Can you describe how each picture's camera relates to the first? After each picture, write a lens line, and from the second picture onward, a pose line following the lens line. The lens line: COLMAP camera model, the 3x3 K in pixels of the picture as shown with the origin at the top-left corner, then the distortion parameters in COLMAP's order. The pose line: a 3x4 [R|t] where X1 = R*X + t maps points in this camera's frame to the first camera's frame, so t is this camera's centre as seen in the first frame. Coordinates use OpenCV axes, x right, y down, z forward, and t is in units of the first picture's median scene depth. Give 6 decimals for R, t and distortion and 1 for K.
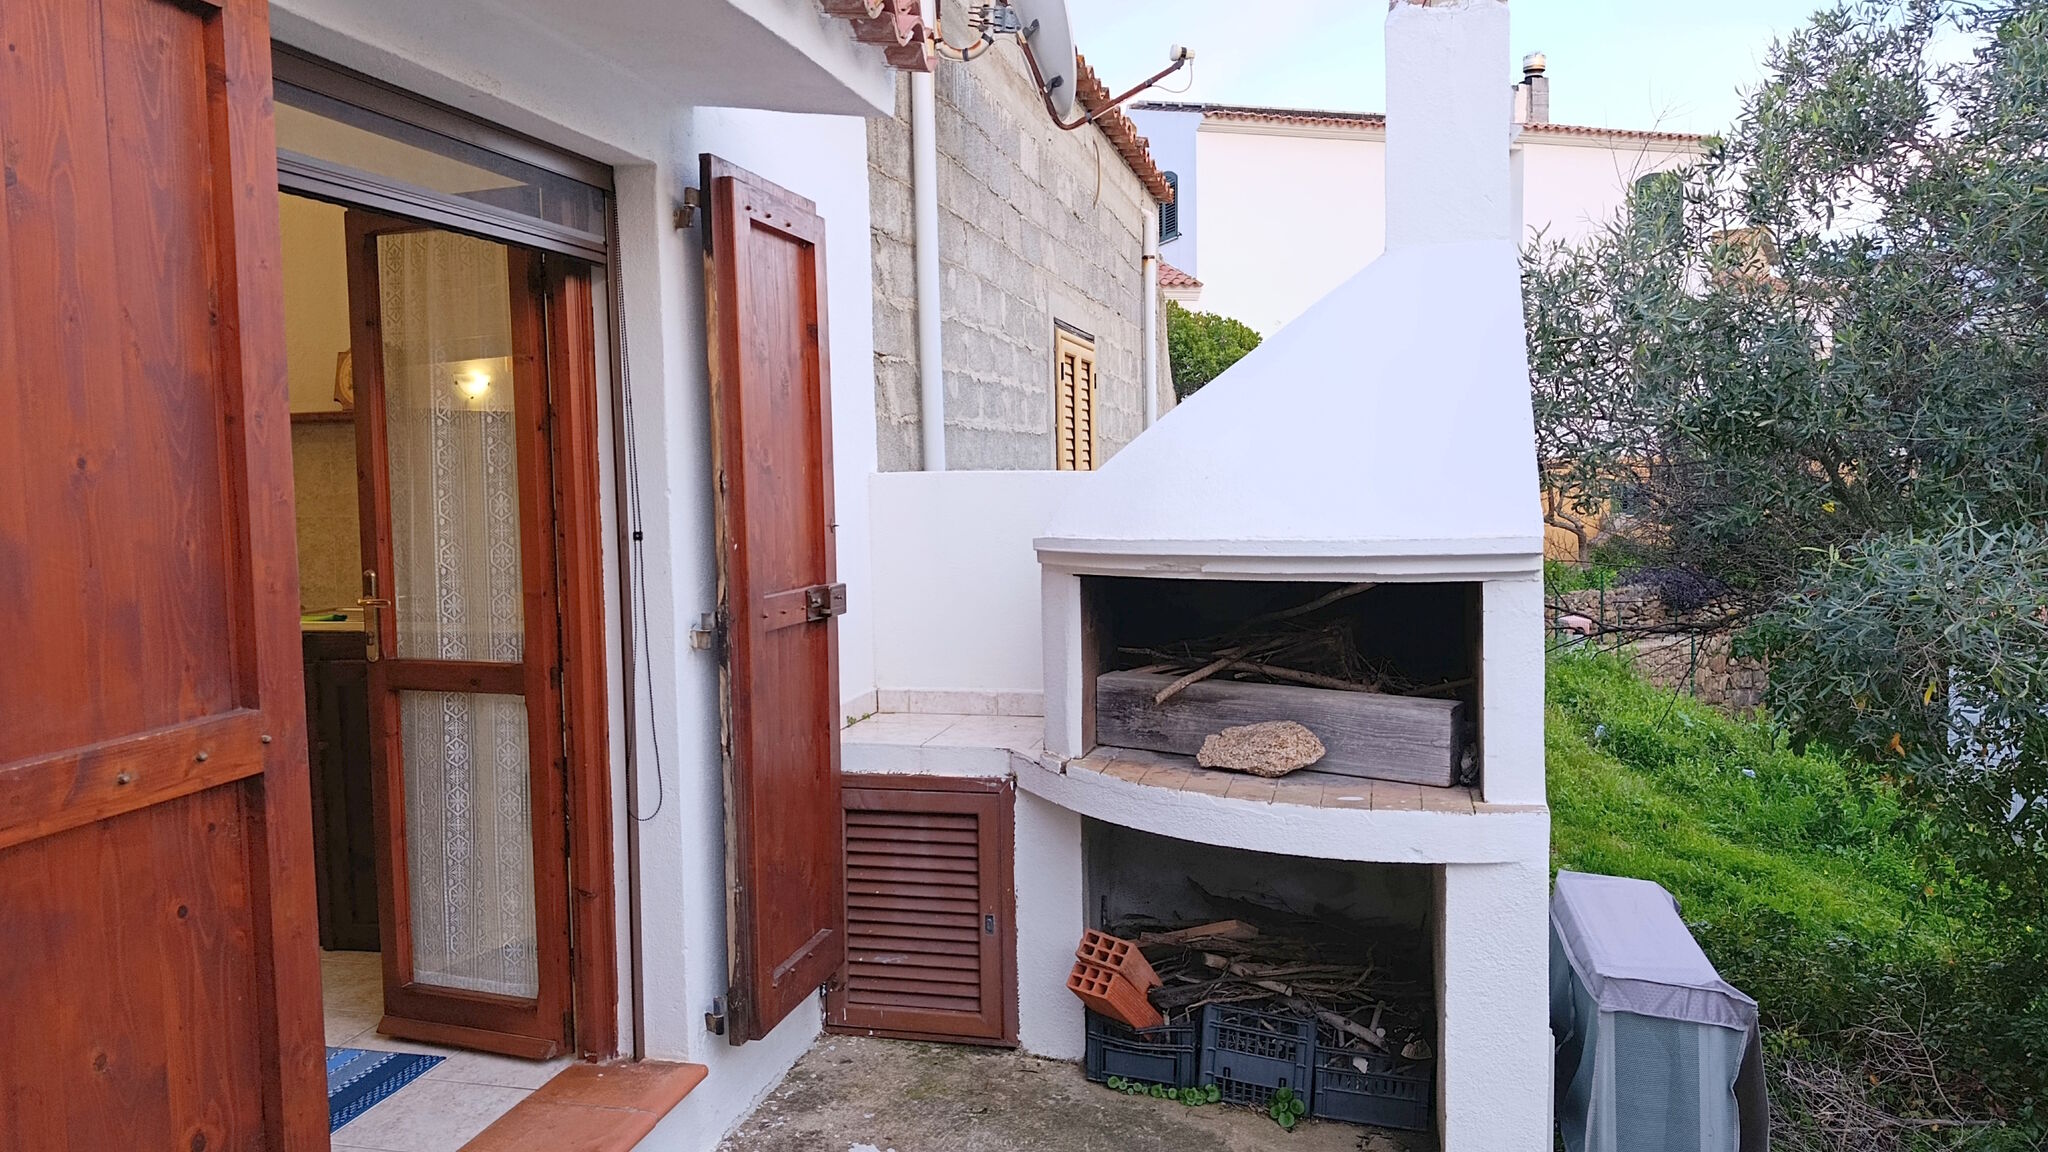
lens RADIAL K [[1399.2, 0, 1022.2], [0, 1399.2, 568.1], [0, 0, 1]] dist [0.022846, -0.040570]
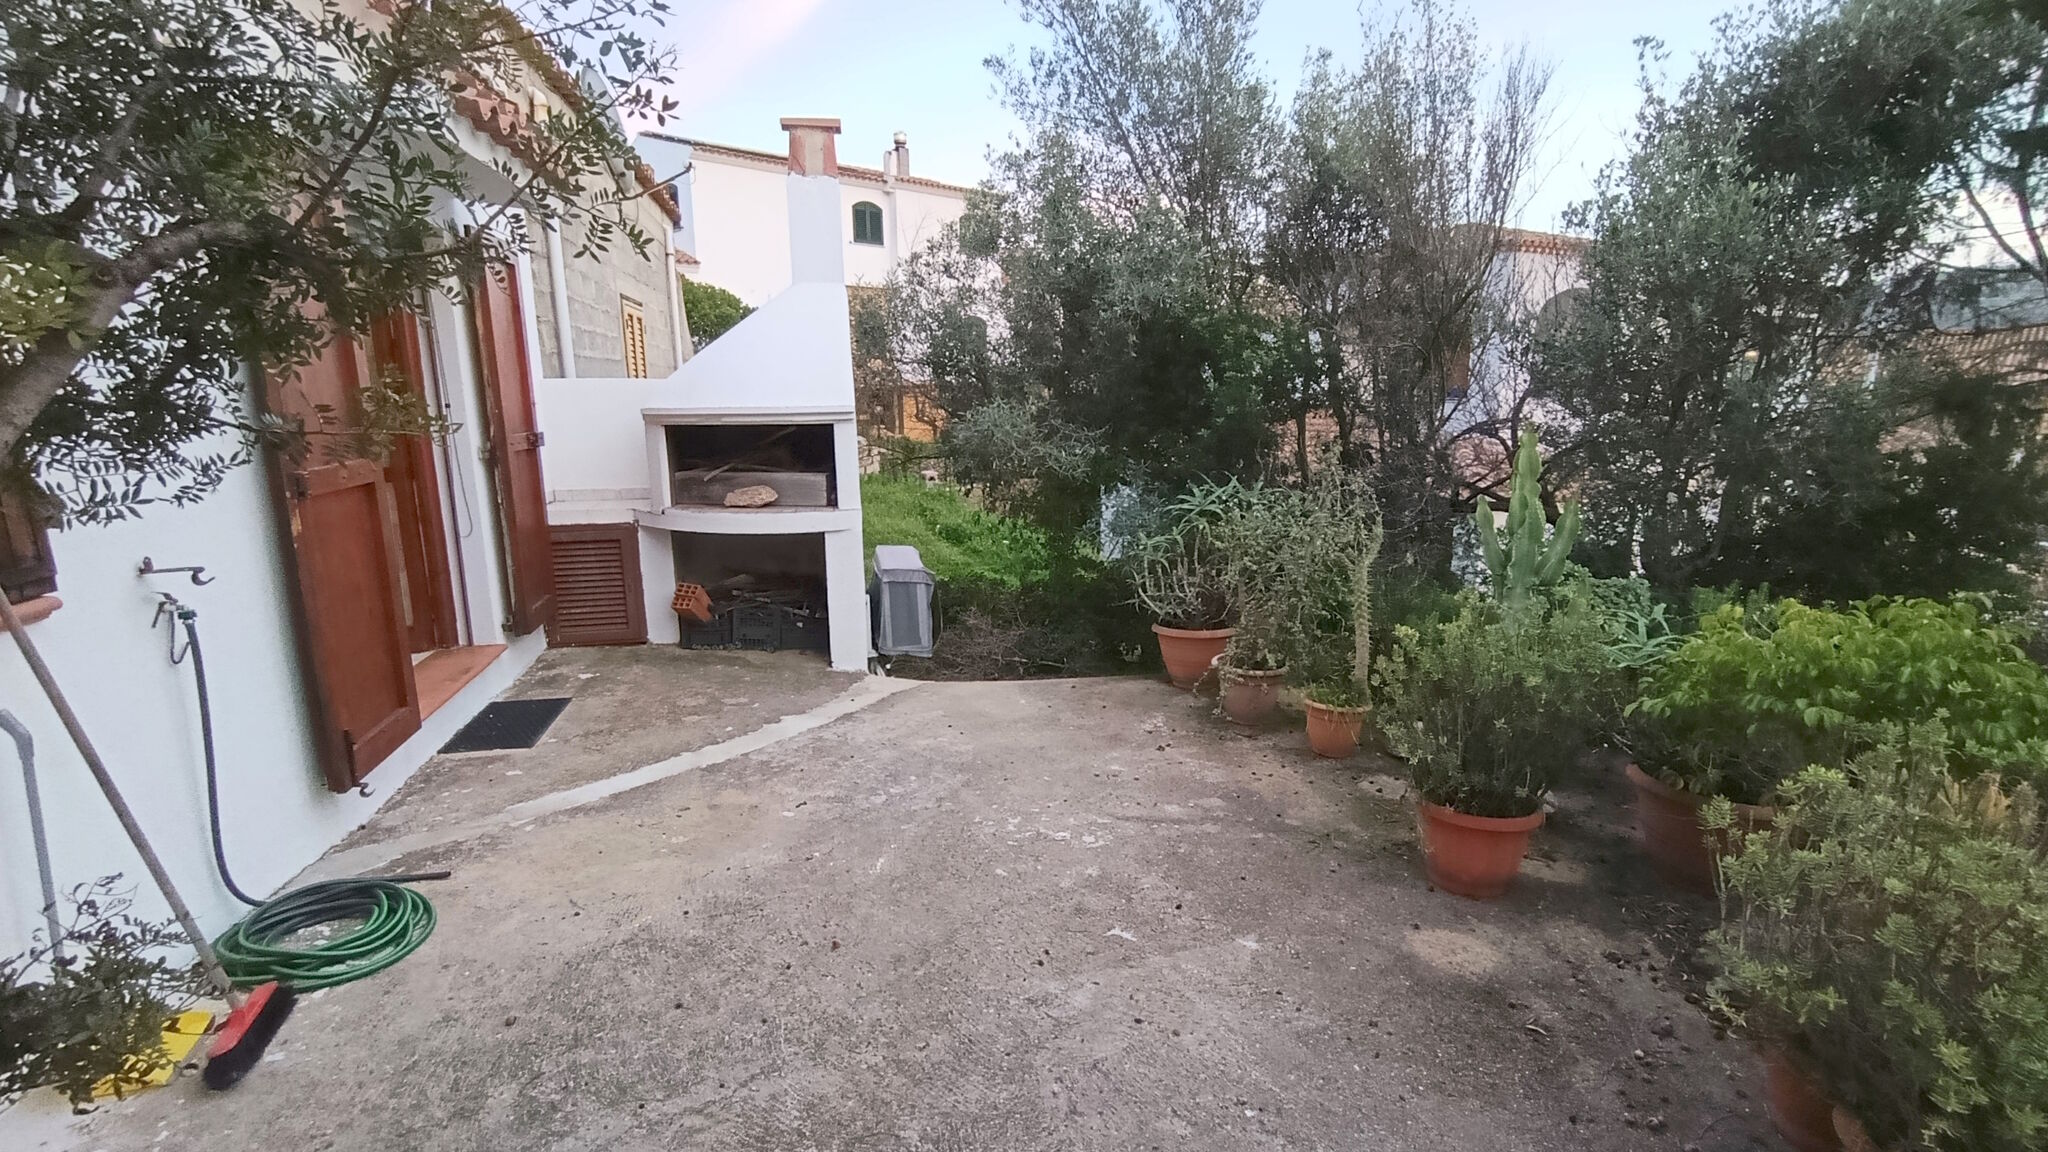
lens RADIAL K [[919.4, 0, 1012.3], [0, 919.4, 575.4], [0, 0, 1]] dist [0.003813, -0.001578]
pose [[0.903095, -0.076396, 0.422591, -0.091516], [0.020506, 0.990598, 0.135258, 0.052185], [-0.428951, -0.113486, 0.896171, -0.560967]]
